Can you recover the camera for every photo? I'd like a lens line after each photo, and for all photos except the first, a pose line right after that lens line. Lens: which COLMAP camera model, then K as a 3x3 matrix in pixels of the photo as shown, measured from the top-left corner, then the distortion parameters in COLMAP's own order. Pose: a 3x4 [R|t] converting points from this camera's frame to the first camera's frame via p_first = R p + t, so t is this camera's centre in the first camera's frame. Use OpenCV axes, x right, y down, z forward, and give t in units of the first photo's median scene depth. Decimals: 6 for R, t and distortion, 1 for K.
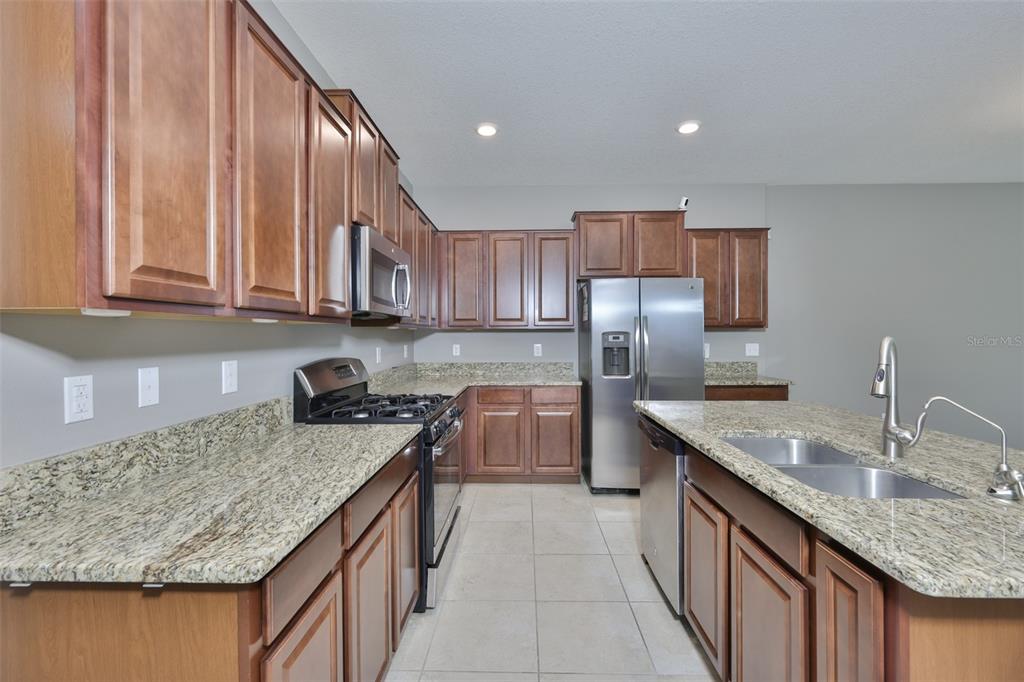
lens RADIAL K [[441.0, 0, 506.1], [0, 441.0, 330.9], [0, 0, 1]] dist [0.000735, 0.000971]
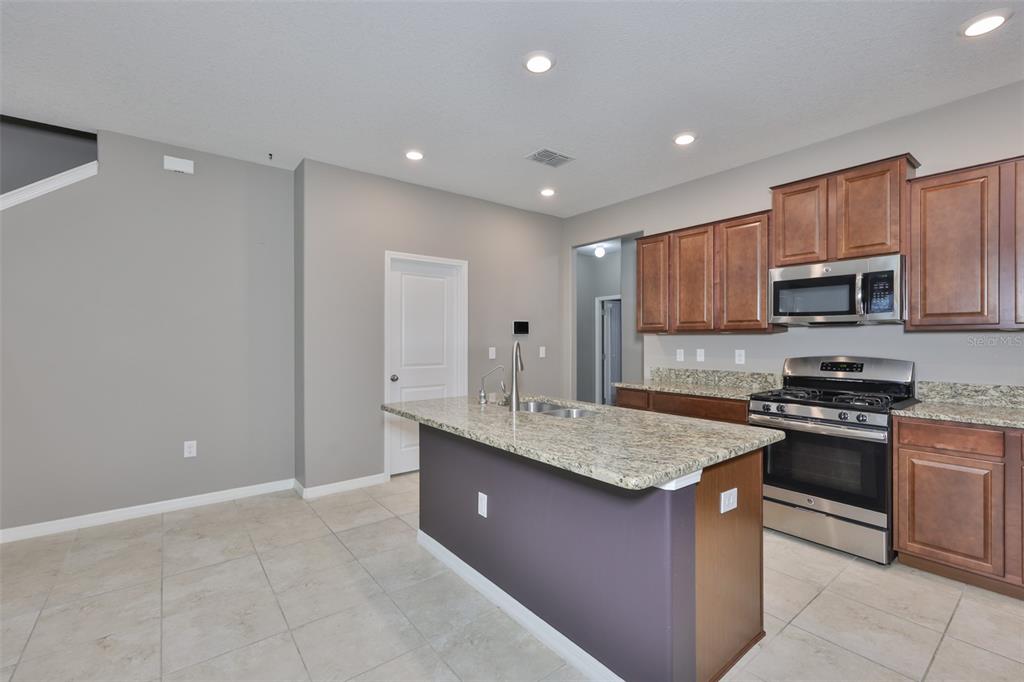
lens RADIAL K [[441.0, 0, 521.6], [0, 441.0, 341.8], [0, 0, 1]] dist [0.000735, 0.000971]
pose [[-0.752250, 0.008672, -0.658821, 1.297966], [0.009853, 0.999950, 0.001912, 0.007811], [0.658804, -0.005053, -0.752298, 1.494613]]
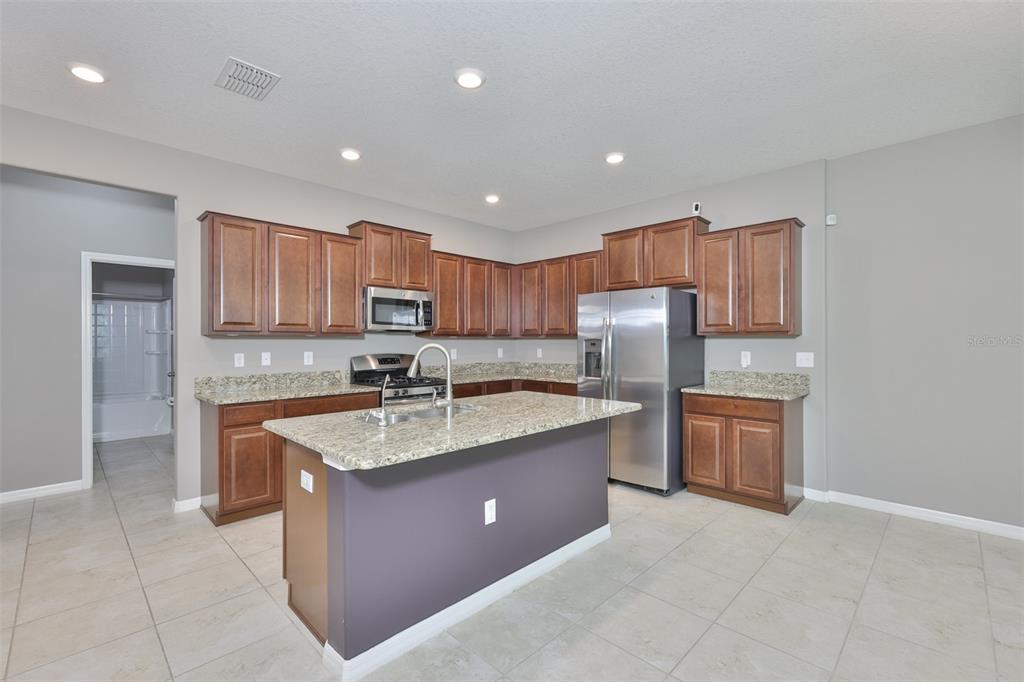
lens RADIAL K [[441.0, 0, 501.5], [0, 441.0, 338.6], [0, 0, 1]] dist [0.000735, 0.000971]
pose [[0.723192, -0.000998, -0.690646, 1.400508], [0.004674, 0.999983, 0.003449, -0.007133], [0.690631, -0.005722, 0.723185, -0.022577]]
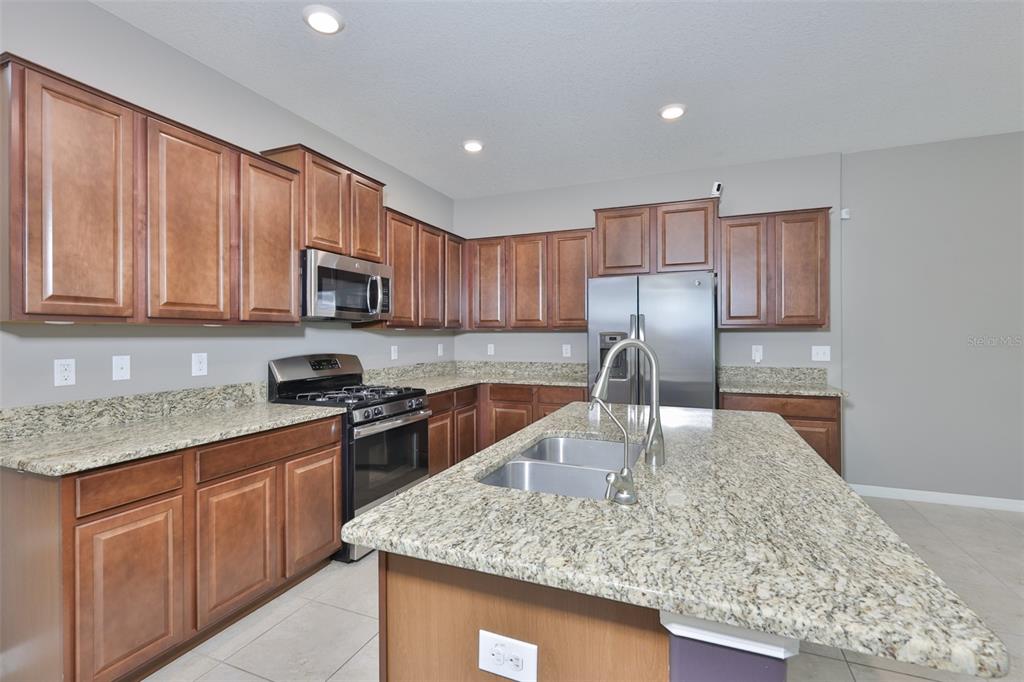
lens RADIAL K [[455.1, 0, 511.7], [0, 455.1, 331.4], [0, 0, 1]] dist [-0.001507, -0.000100]
pose [[0.936171, -0.001278, -0.351542, 0.637730], [0.001646, 0.999998, 0.000747, -0.001762], [0.351541, -0.001278, 0.936172, -0.018398]]
